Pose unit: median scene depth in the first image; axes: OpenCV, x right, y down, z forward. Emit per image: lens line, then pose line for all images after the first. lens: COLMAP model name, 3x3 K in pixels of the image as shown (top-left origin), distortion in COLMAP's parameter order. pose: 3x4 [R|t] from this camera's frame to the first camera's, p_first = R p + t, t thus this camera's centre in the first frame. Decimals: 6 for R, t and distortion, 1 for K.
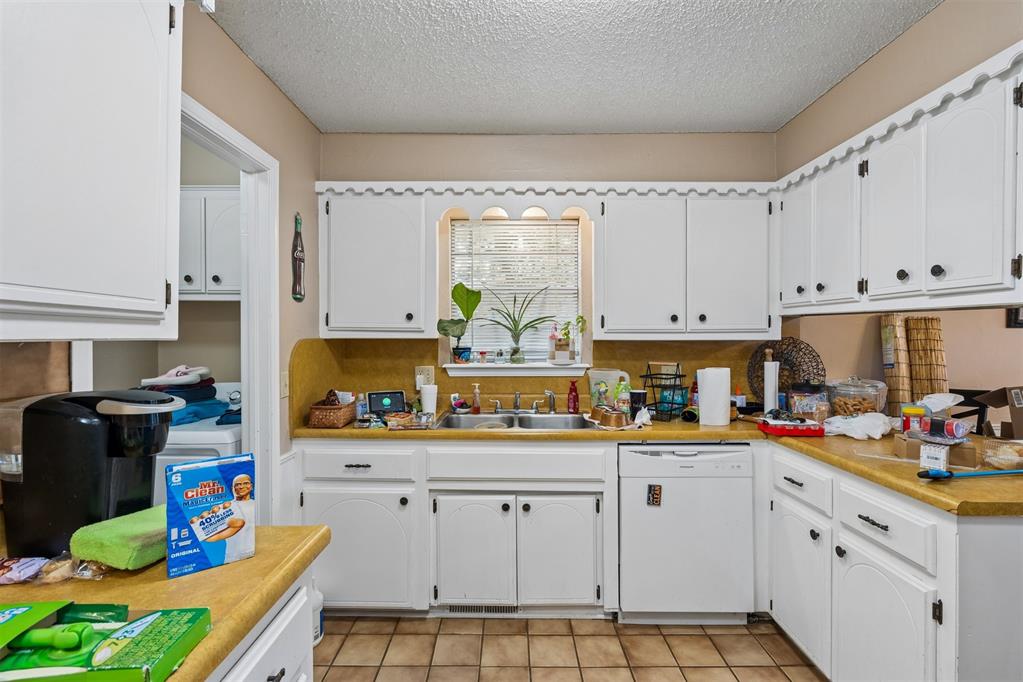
lens RADIAL K [[465.0, 0, 508.6], [0, 465.0, 339.9], [0, 0, 1]] dist [-0.007866, 0.001975]
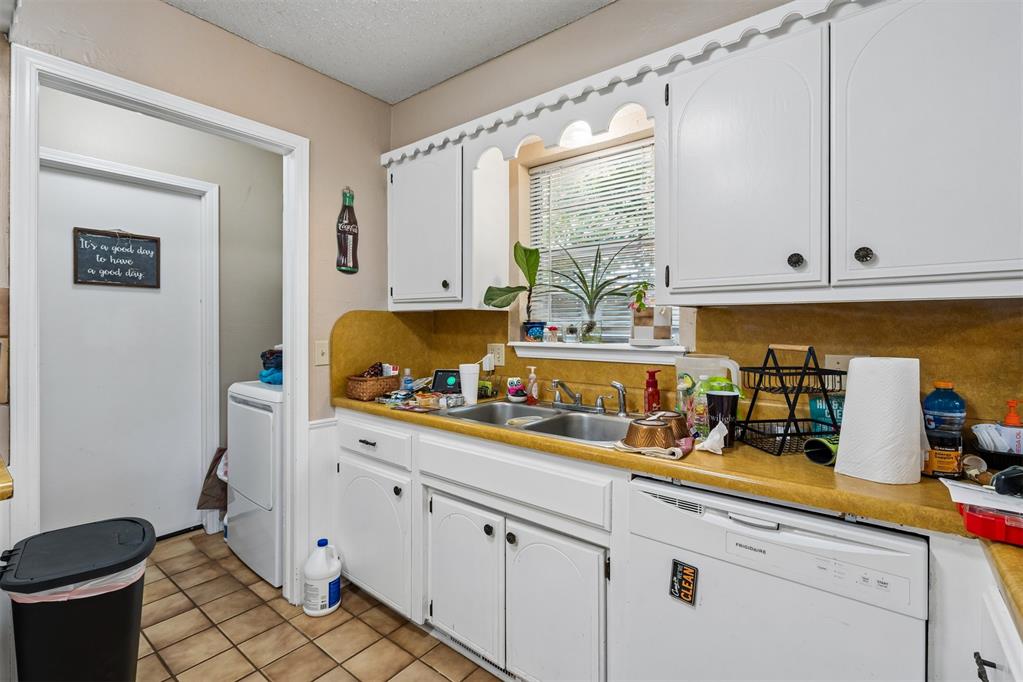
lens RADIAL K [[465.0, 0, 510.9], [0, 465.0, 330.6], [0, 0, 1]] dist [-0.007866, 0.001975]
pose [[0.783087, 0.008310, -0.621857, 0.424671], [-0.009781, 0.999952, 0.001046, 0.034788], [0.621835, 0.005264, 0.783130, 0.384859]]
